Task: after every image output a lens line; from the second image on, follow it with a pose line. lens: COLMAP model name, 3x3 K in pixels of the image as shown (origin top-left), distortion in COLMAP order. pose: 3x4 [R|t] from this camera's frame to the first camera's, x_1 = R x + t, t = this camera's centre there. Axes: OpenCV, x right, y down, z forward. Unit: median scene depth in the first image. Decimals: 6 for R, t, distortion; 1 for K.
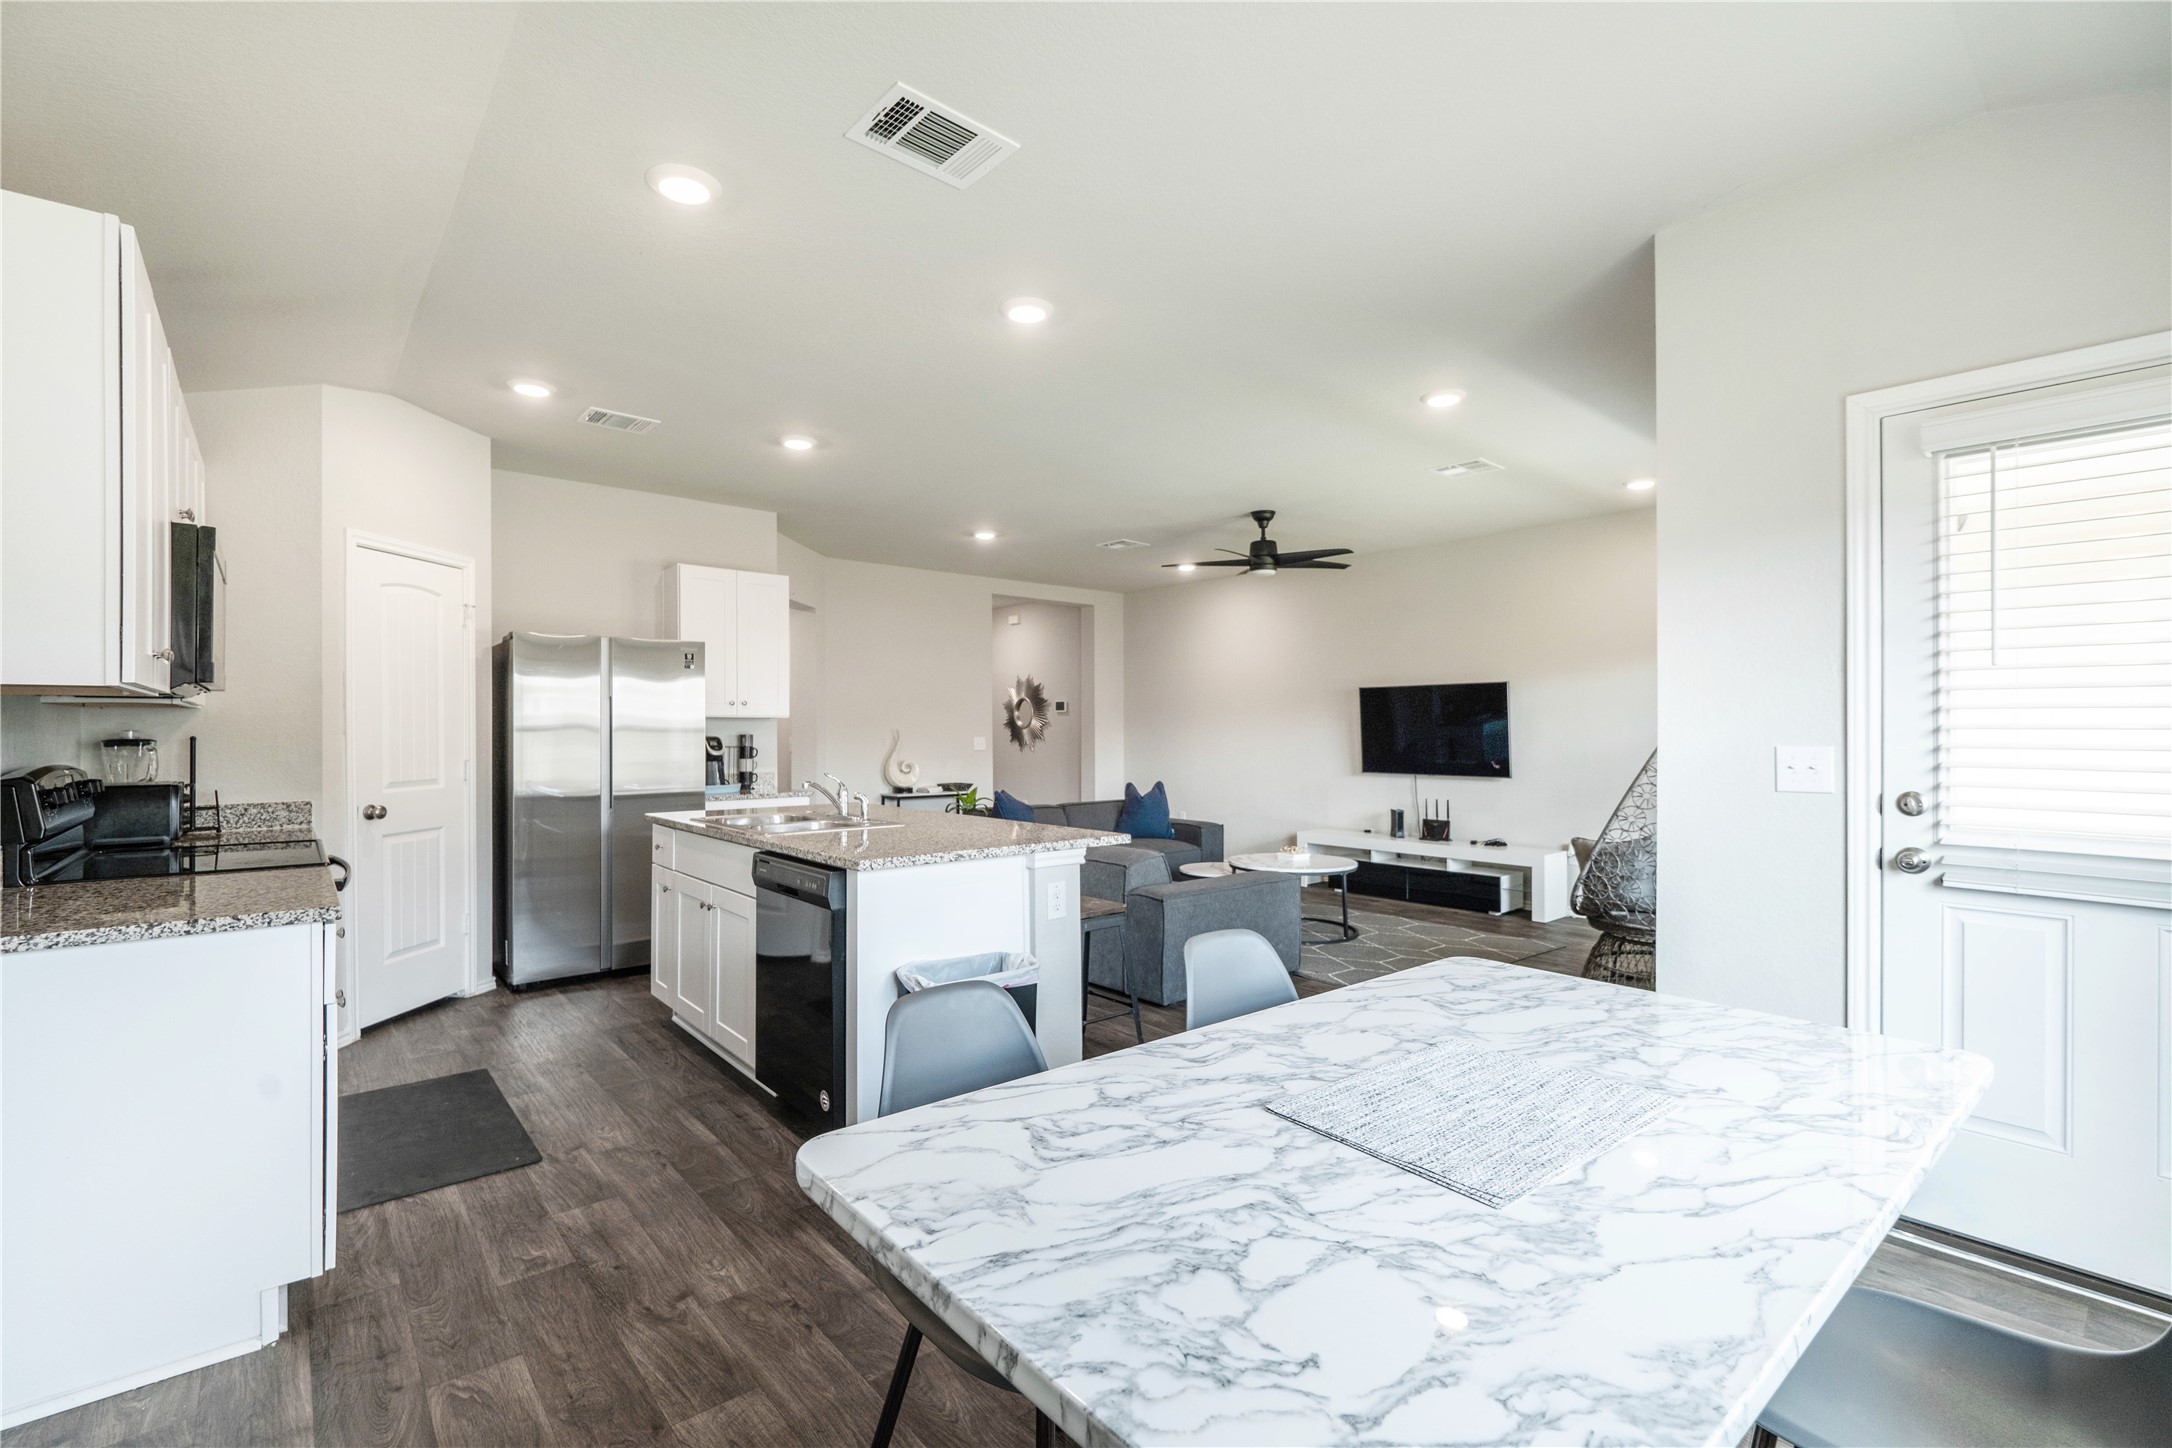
lens RADIAL K [[946.1, 0, 1080.5], [0, 946.1, 723.3], [0, 0, 1]] dist [0.002722, -0.009340]
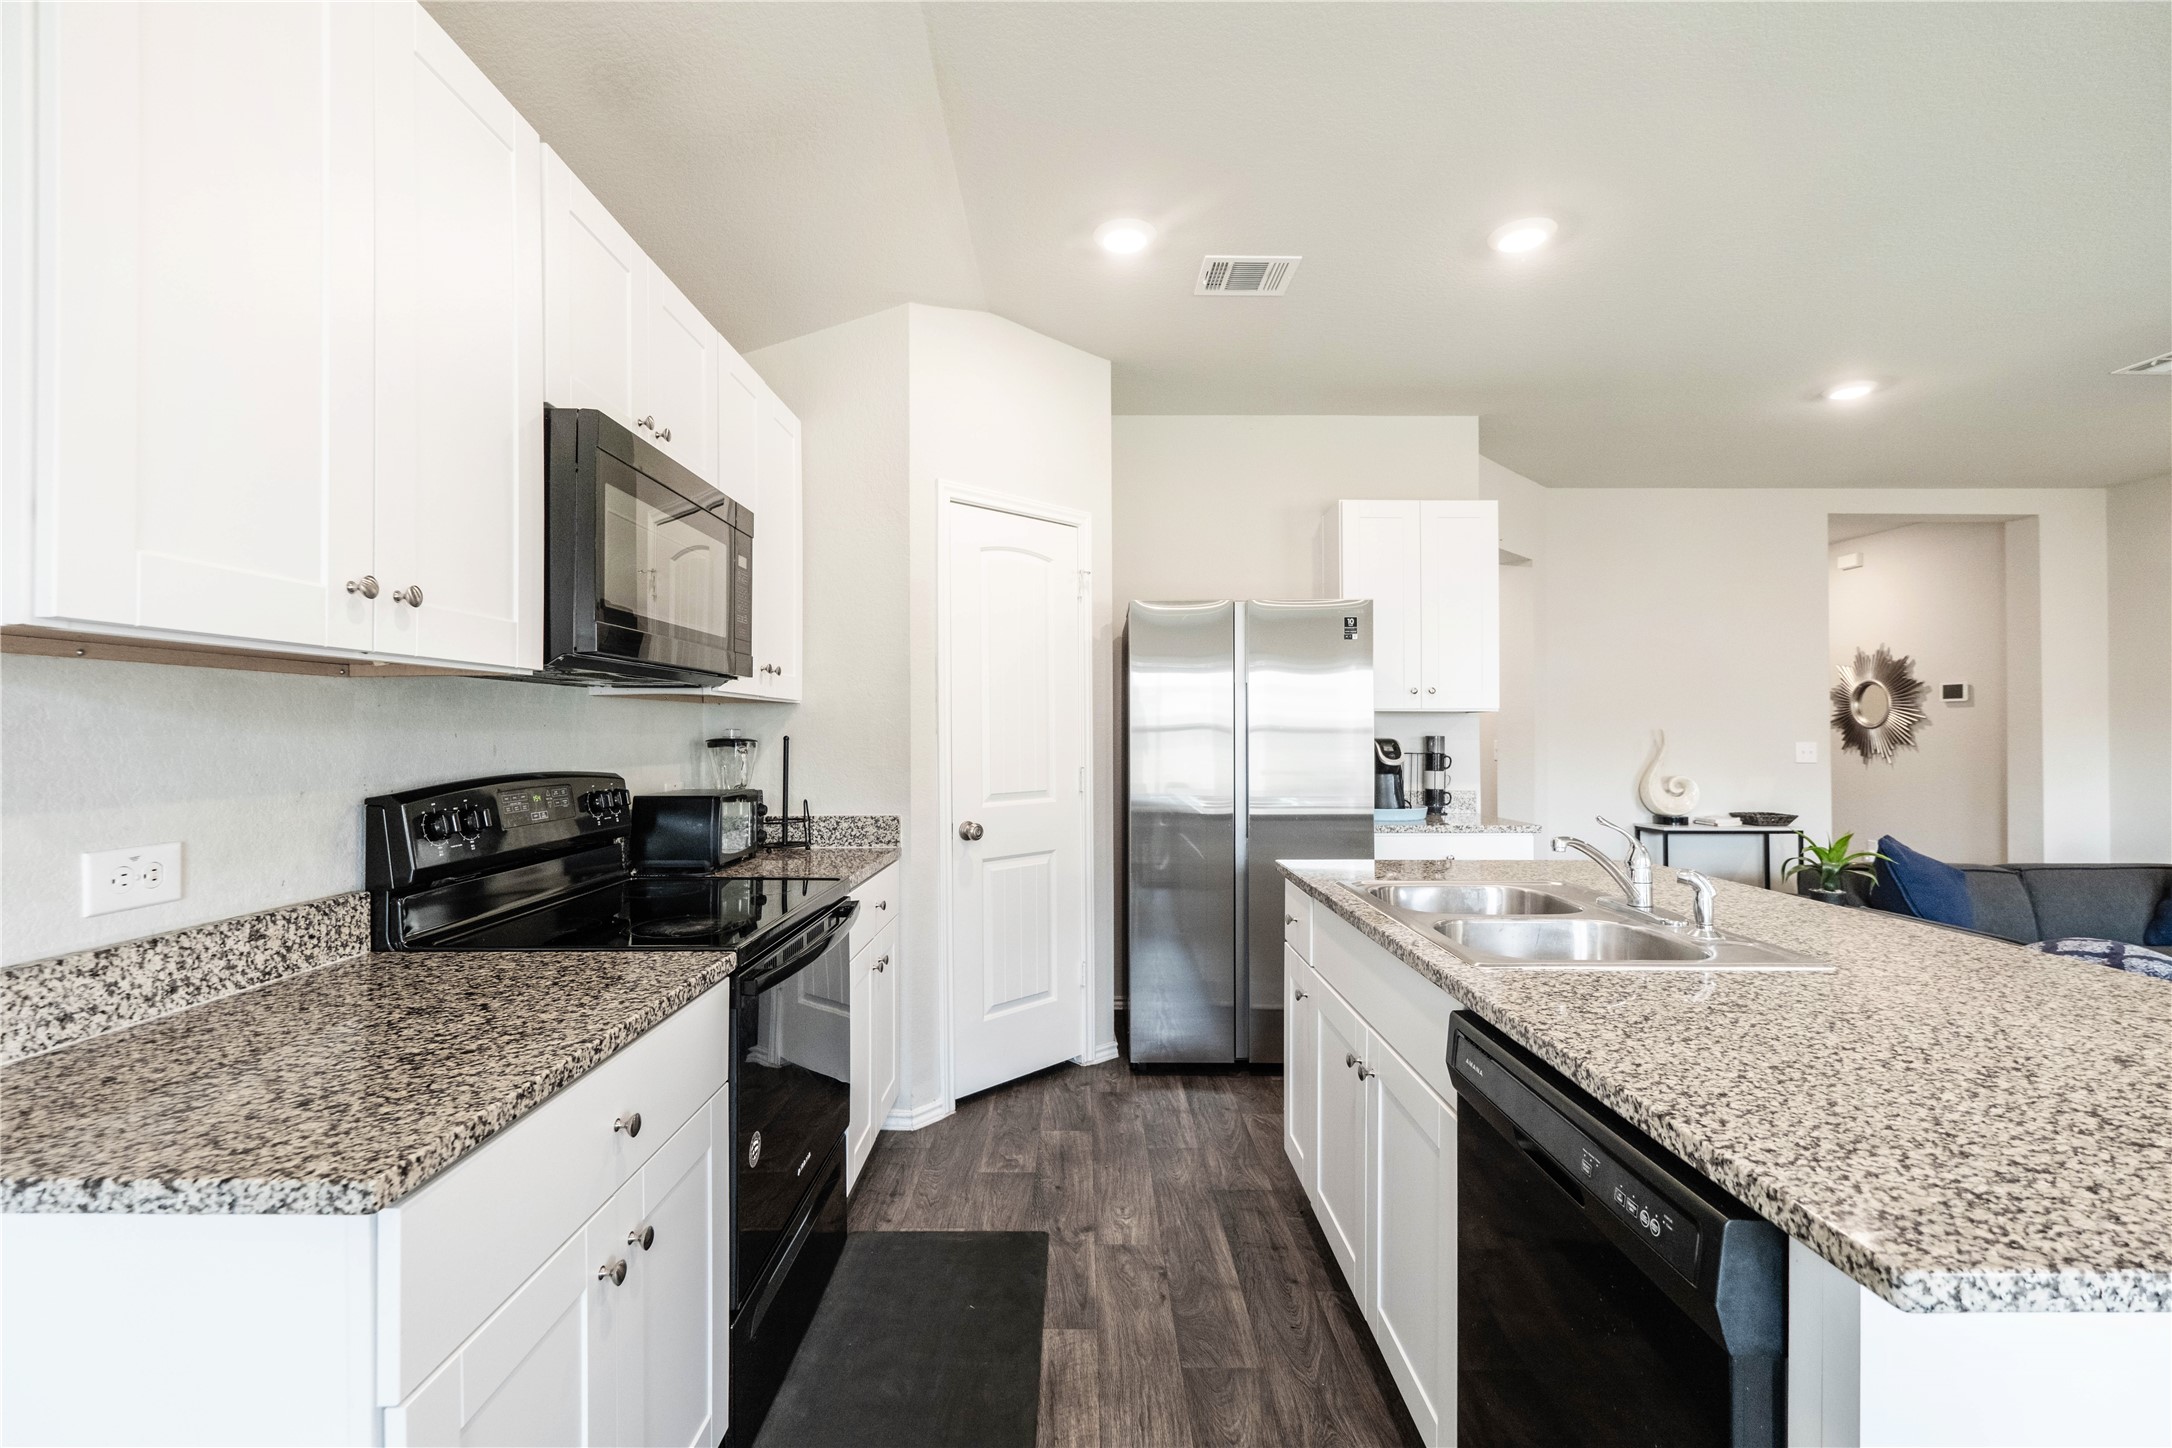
lens RADIAL K [[959.4, 0, 1089.7], [0, 959.4, 724.5], [0, 0, 1]] dist [0.015633, -0.013570]
pose [[0.773880, -0.003267, -0.633324, -0.100960], [0.003441, 0.999994, -0.000953, 0.002998], [0.633323, -0.001442, 0.773886, 0.288334]]
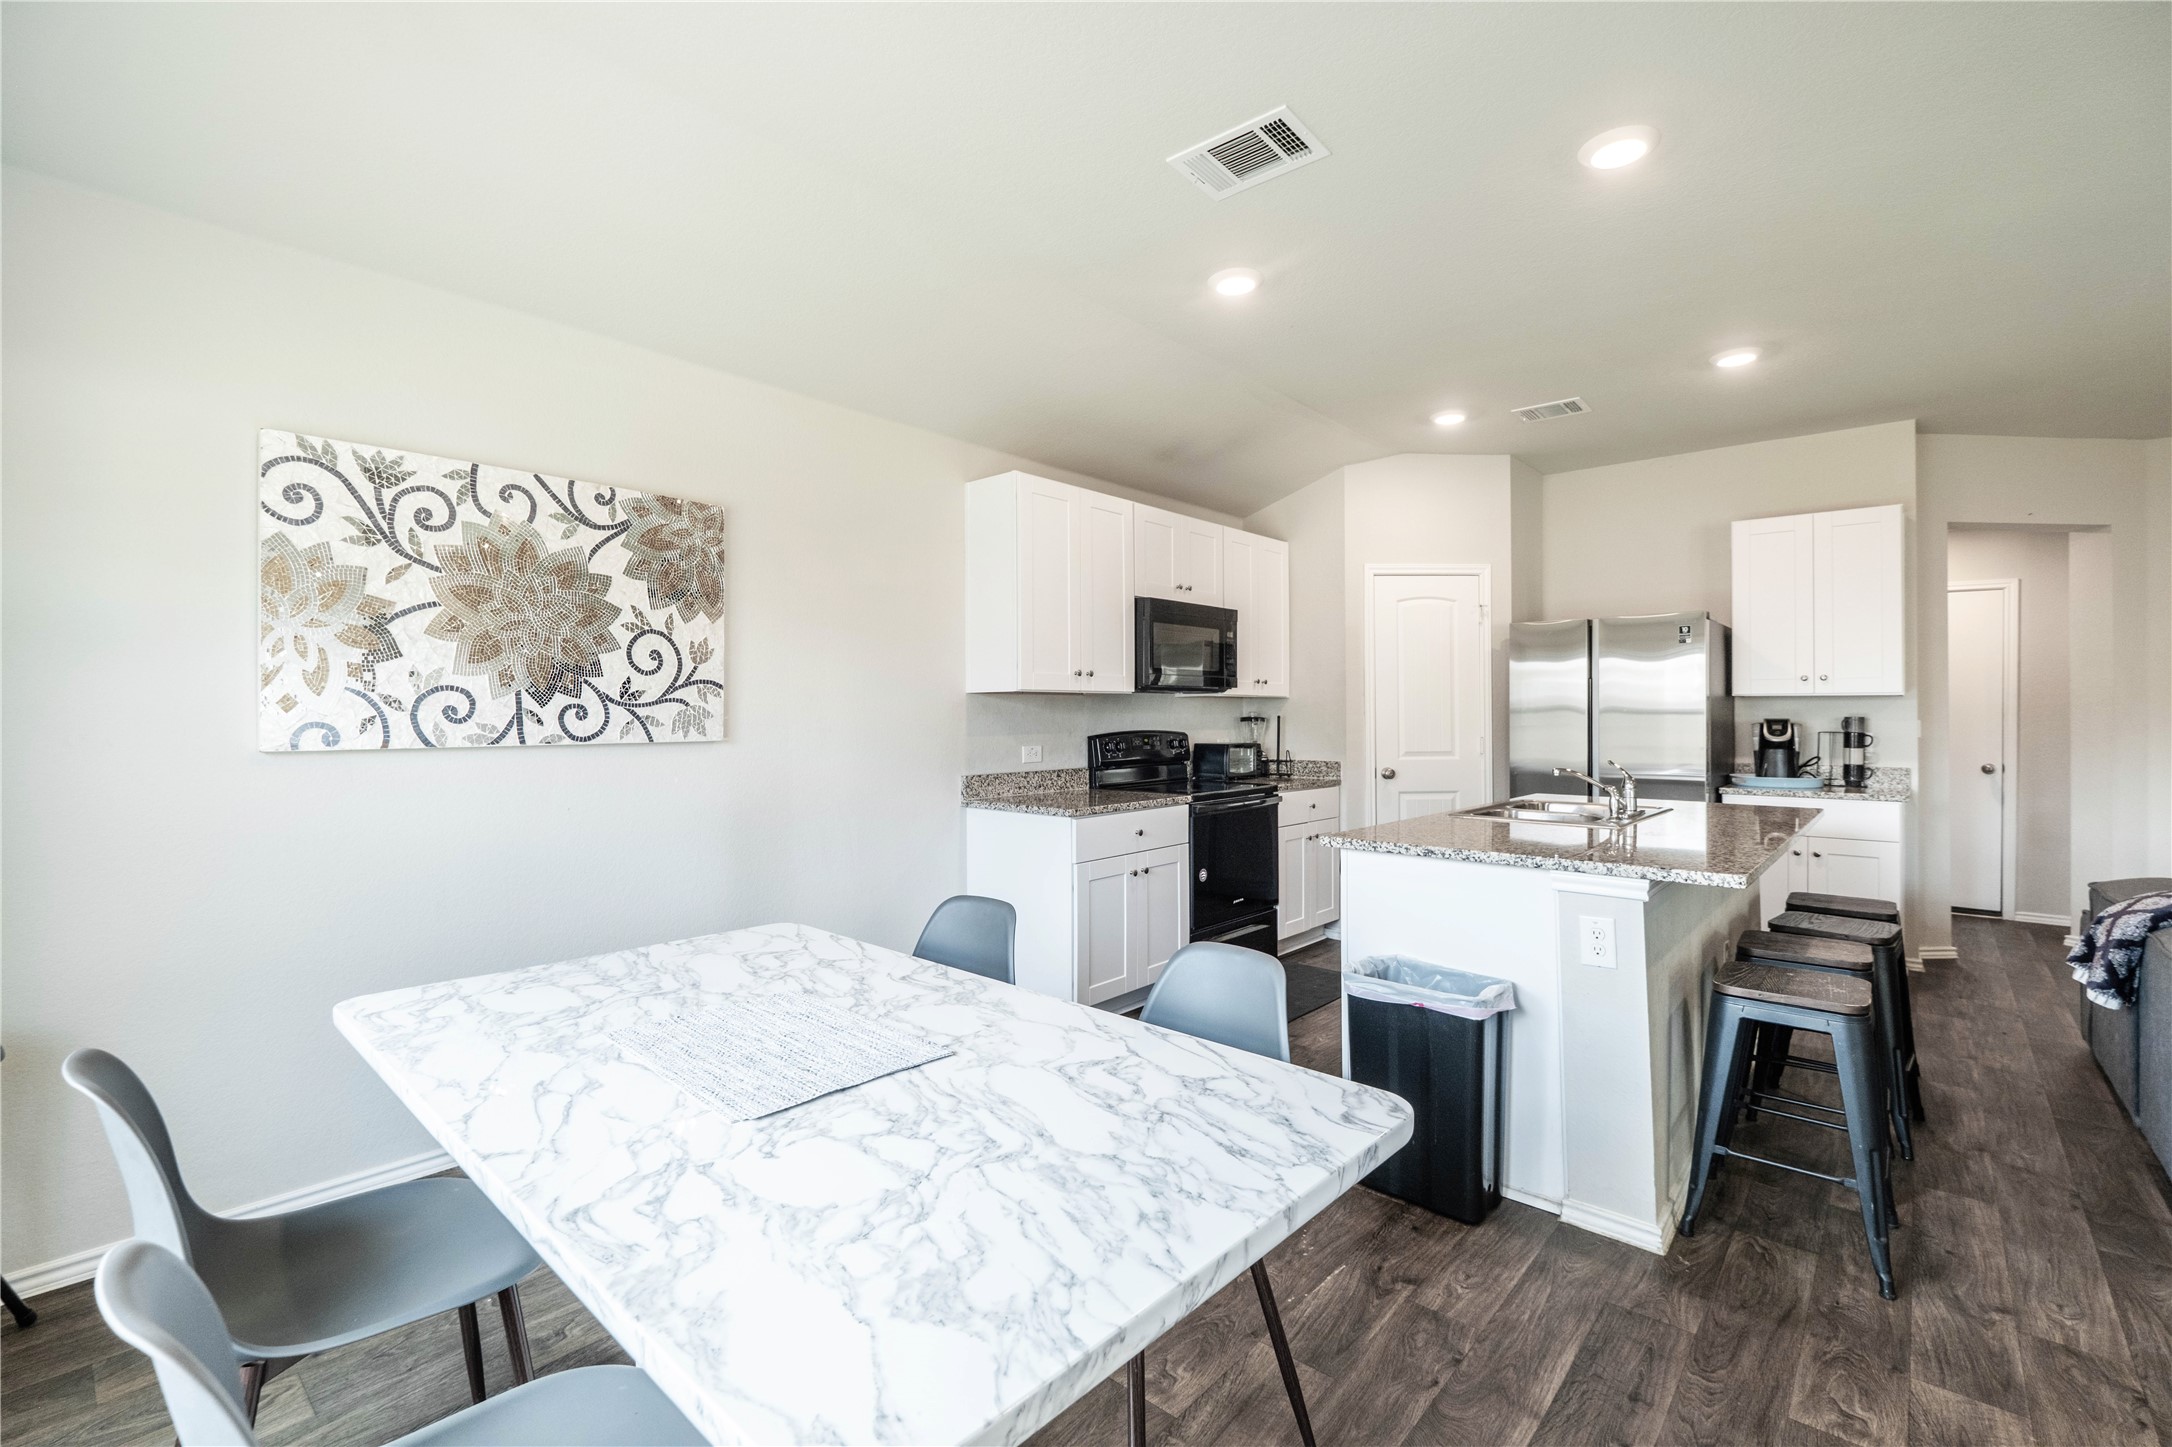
lens RADIAL K [[934.4, 0, 1062.3], [0, 934.4, 704.5], [0, 0, 1]] dist [0.000377, 0.000164]
pose [[0.141217, -0.008408, -0.989943, 0.328235], [0.007767, 0.999943, -0.007385, 0.001988], [0.989948, -0.006647, 0.141274, 0.239586]]
